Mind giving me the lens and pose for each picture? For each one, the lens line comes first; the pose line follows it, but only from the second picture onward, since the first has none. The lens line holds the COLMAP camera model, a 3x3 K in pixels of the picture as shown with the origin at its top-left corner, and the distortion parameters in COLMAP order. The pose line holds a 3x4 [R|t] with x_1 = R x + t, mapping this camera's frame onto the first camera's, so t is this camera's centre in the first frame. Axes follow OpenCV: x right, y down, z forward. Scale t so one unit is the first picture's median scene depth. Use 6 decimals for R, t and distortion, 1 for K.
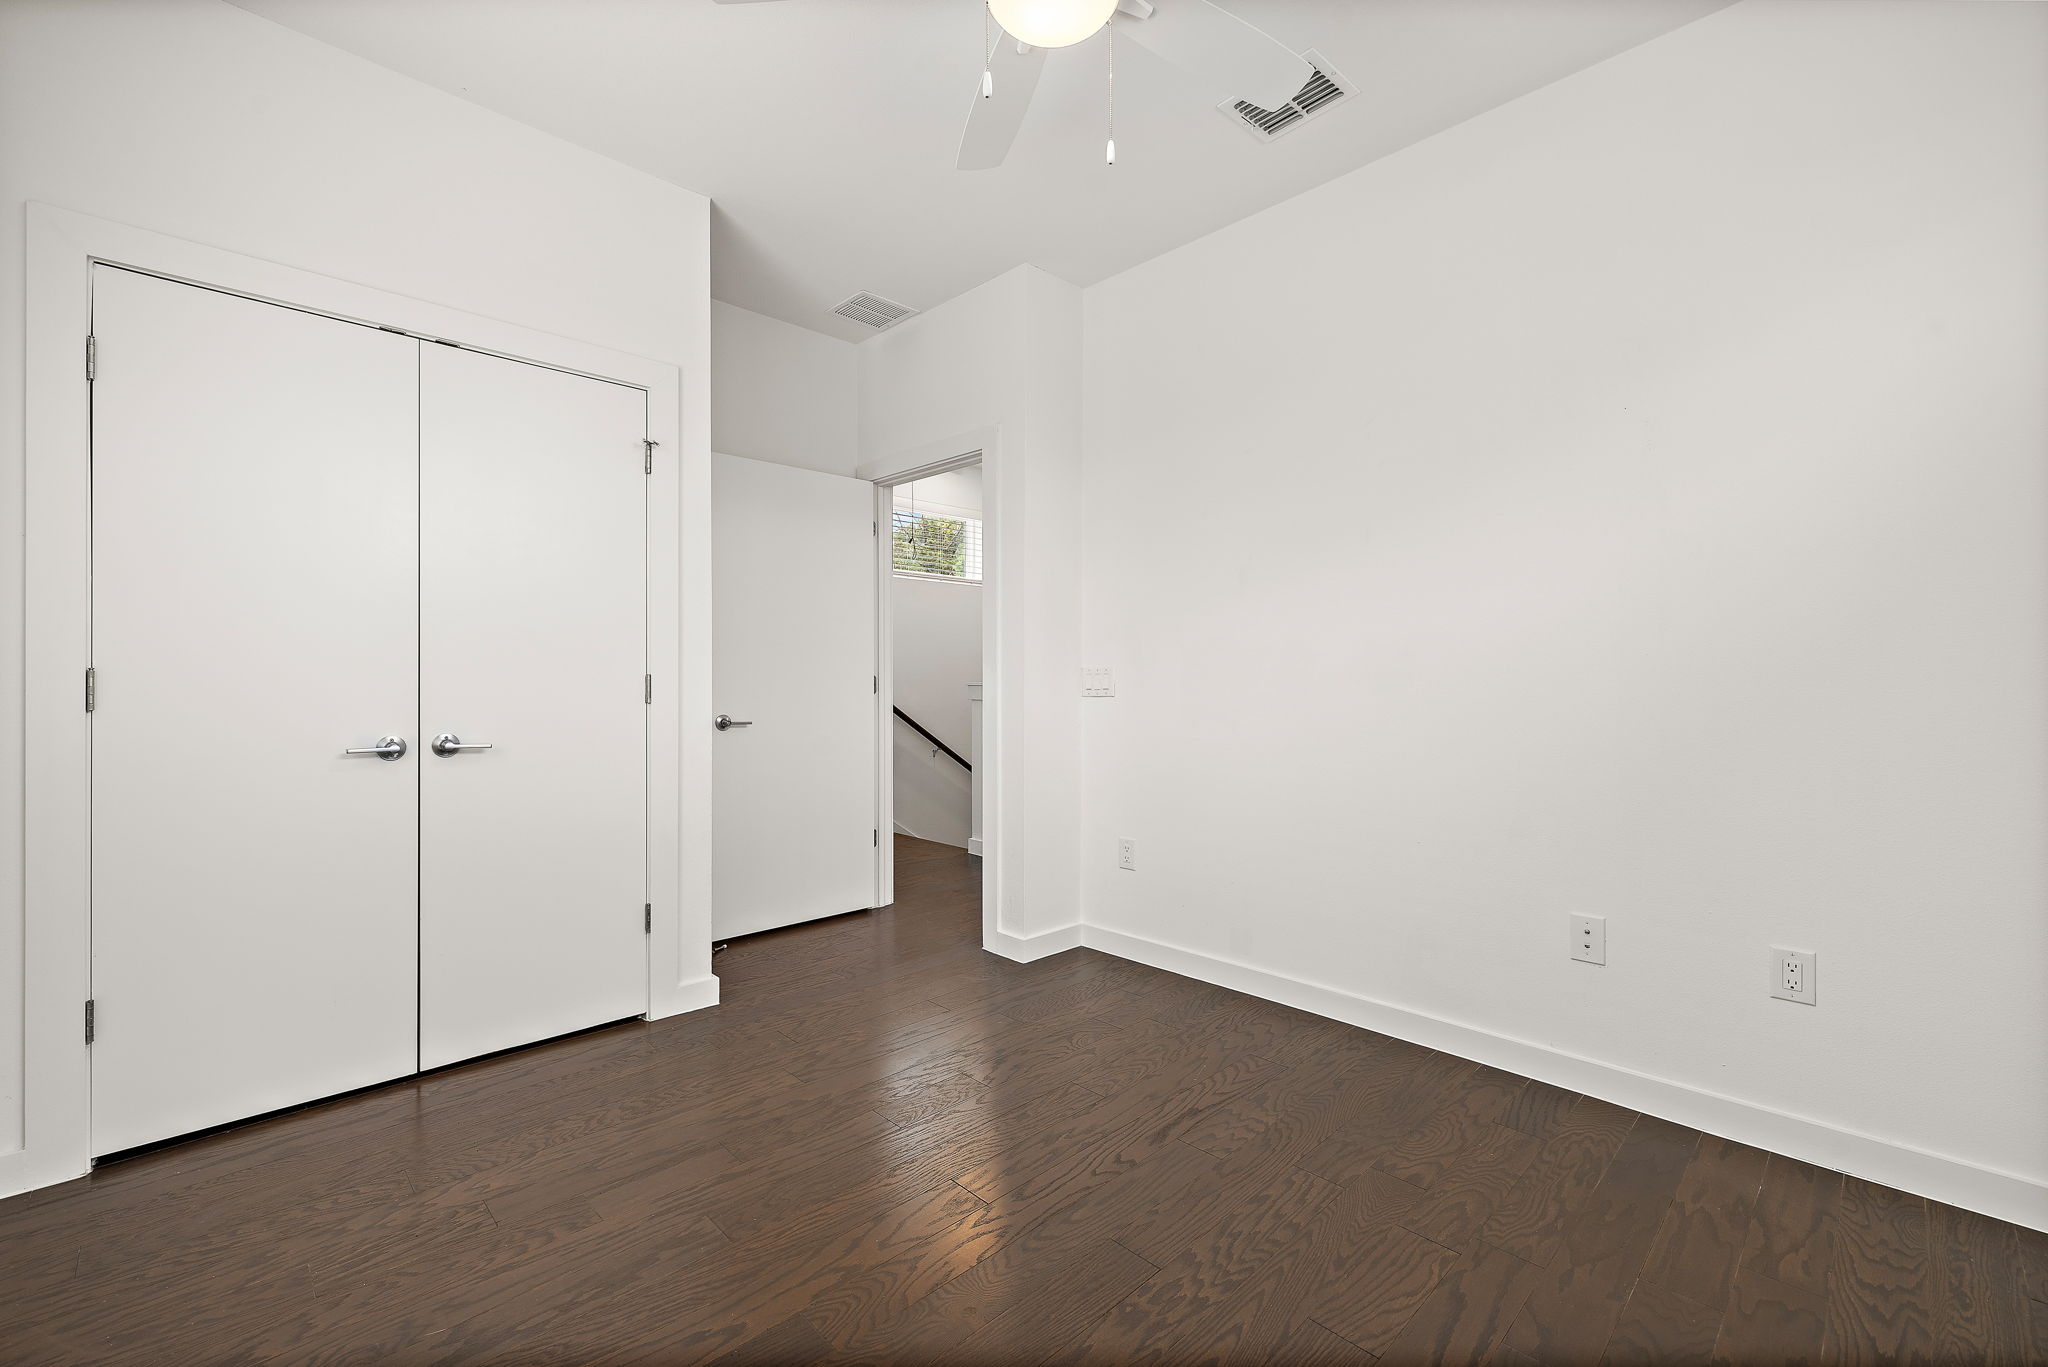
lens RADIAL K [[871.1, 0, 1024.7], [0, 871.1, 678.8], [0, 0, 1]] dist [0.003554, 0.000093]
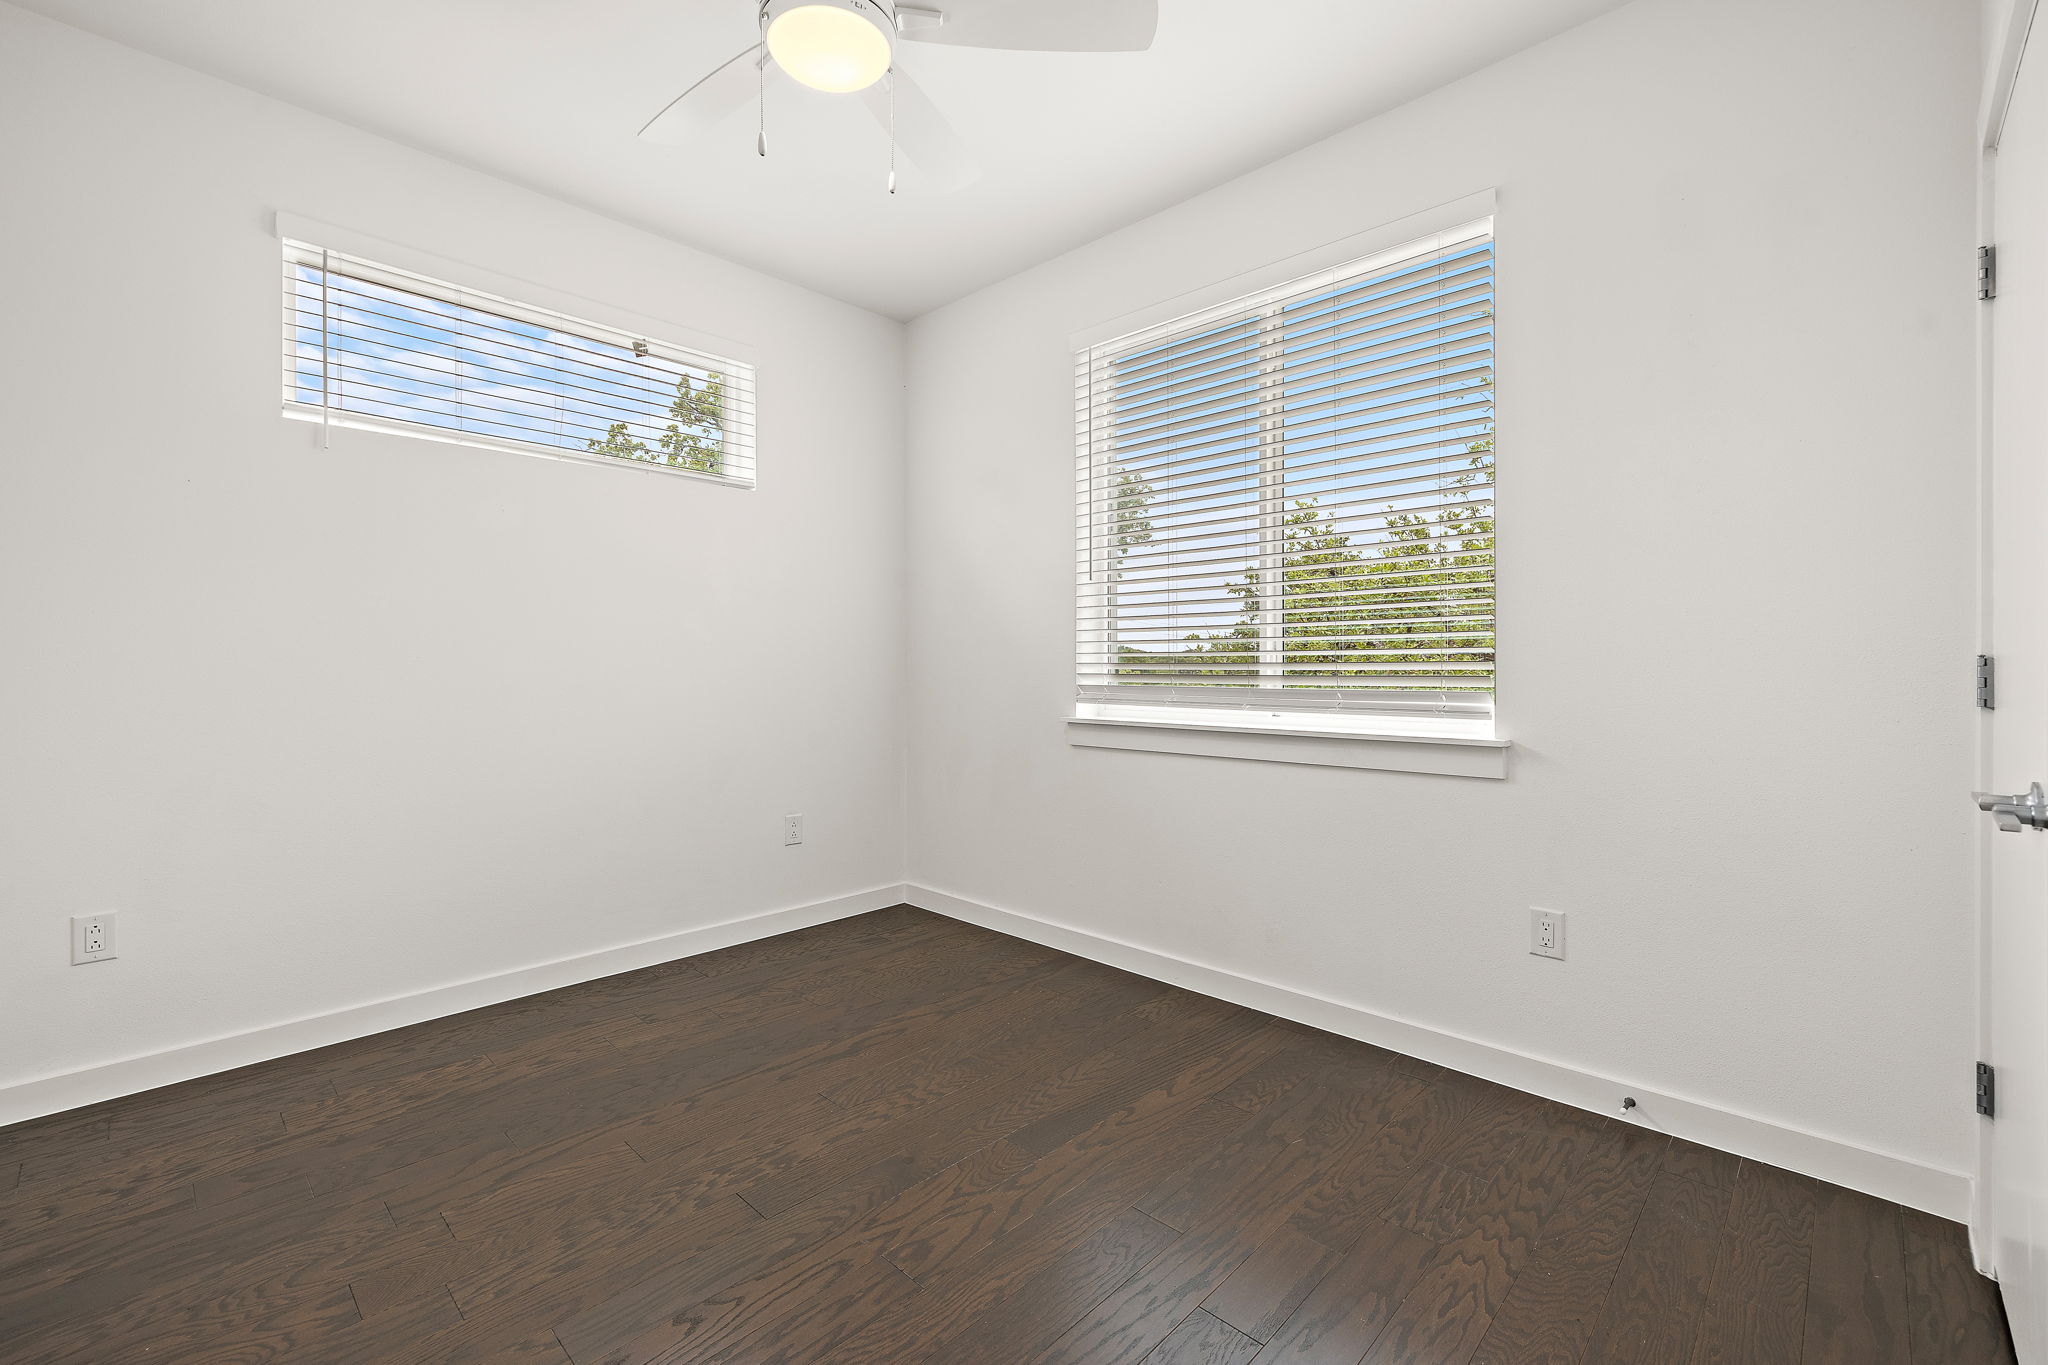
lens RADIAL K [[871.1, 0, 1022.8], [0, 871.1, 676.2], [0, 0, 1]] dist [0.003554, 0.000093]
pose [[-0.999592, 0.000738, -0.028542, -0.169281], [0.000441, 0.999946, 0.010428, -0.001552], [0.028548, 0.010412, -0.999538, 1.981787]]
